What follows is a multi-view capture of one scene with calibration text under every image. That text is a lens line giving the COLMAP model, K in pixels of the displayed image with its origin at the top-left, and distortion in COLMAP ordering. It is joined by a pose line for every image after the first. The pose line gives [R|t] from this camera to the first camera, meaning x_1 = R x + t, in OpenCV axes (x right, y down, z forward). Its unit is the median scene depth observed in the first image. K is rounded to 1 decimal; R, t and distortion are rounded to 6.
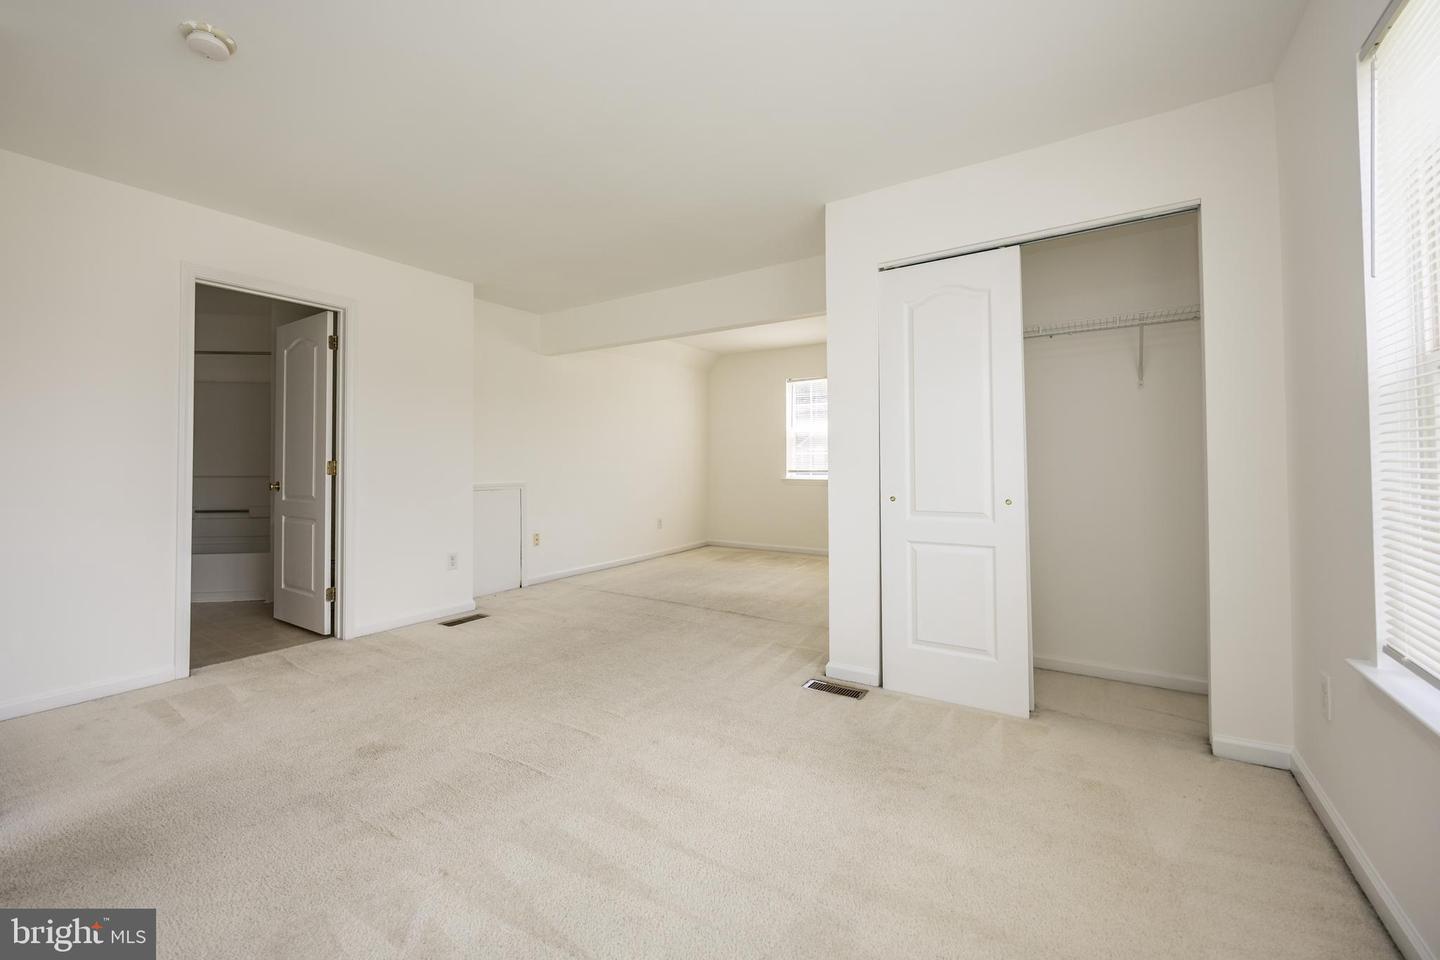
lens RADIAL K [[603.3, 0, 690.6], [0, 603.3, 456.4], [0, 0, 1]] dist [-0.000589, -0.000052]
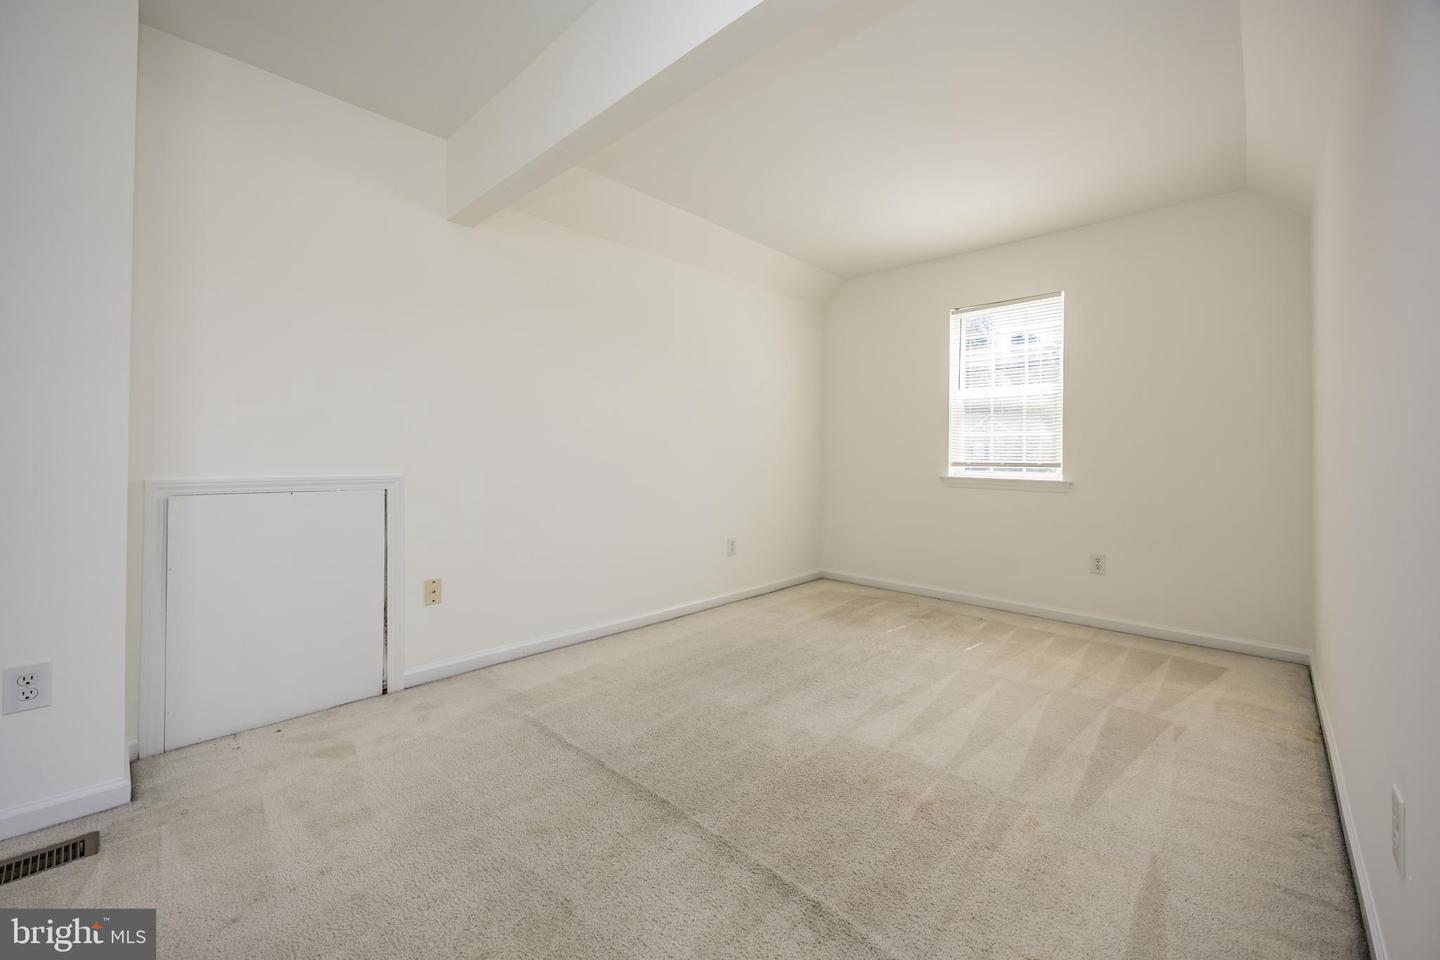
lens RADIAL K [[569.0, 0, 793.1], [0, 569.0, 453.6], [0, 0, 1]] dist [0.000660, 0.000000]
pose [[0.995205, 0.014326, -0.096756, 0.066291], [-0.013926, 0.999891, 0.004812, 0.015014], [0.096815, -0.003441, 0.995296, 0.466614]]
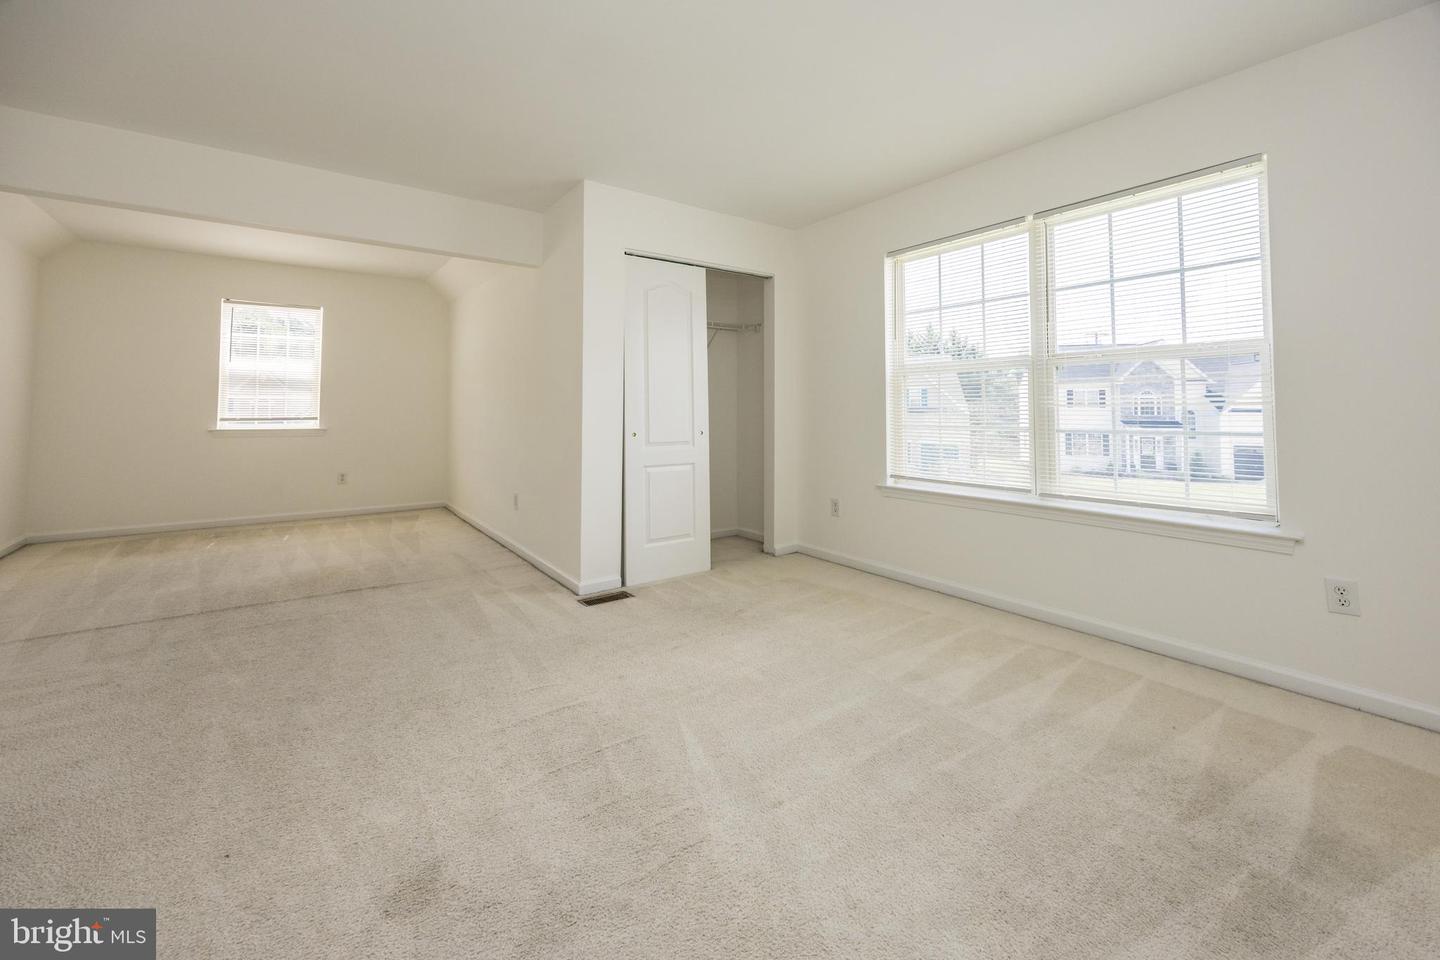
lens RADIAL K [[579.1, 0, 705.6], [0, 579.1, 387.9], [0, 0, 1]] dist [0.004655, 0.000118]
pose [[0.339632, 0.045717, 0.939447, -0.347411], [-0.012438, 0.998949, -0.044116, 0.010420], [-0.940476, 0.003298, 0.339844, 0.195562]]
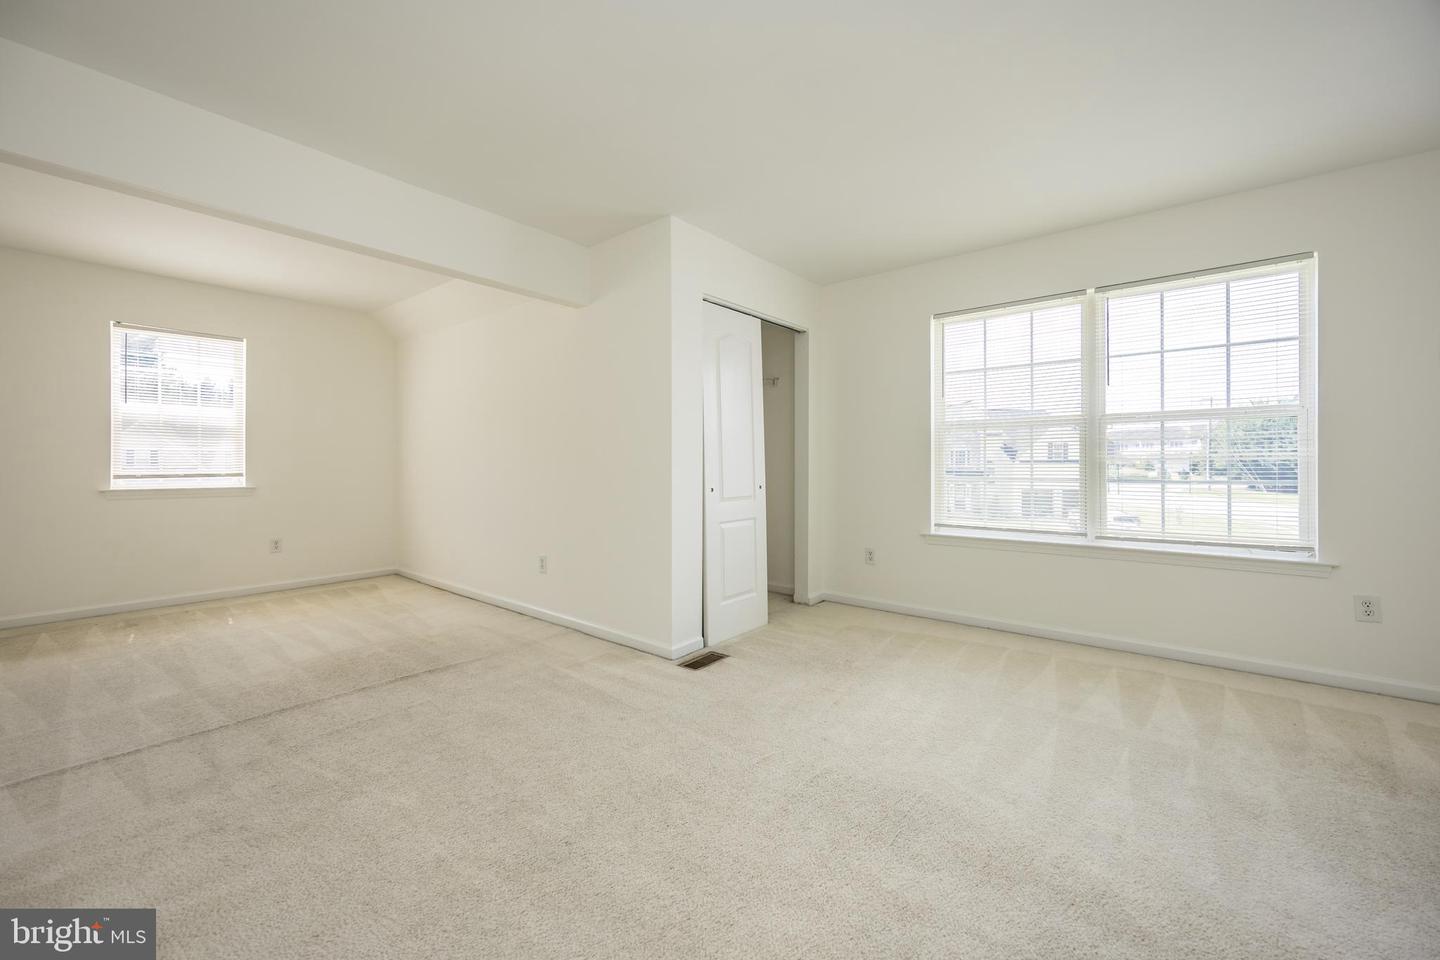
lens RADIAL K [[572.0, 0, 696.0], [0, 572.0, 461.2], [0, 0, 1]] dist [-0.000112, 0.000147]
pose [[0.098366, 0.010839, 0.995091, -0.372471], [-0.008663, 0.999912, -0.010035, 0.010741], [-0.995113, -0.007633, 0.098452, 0.411293]]
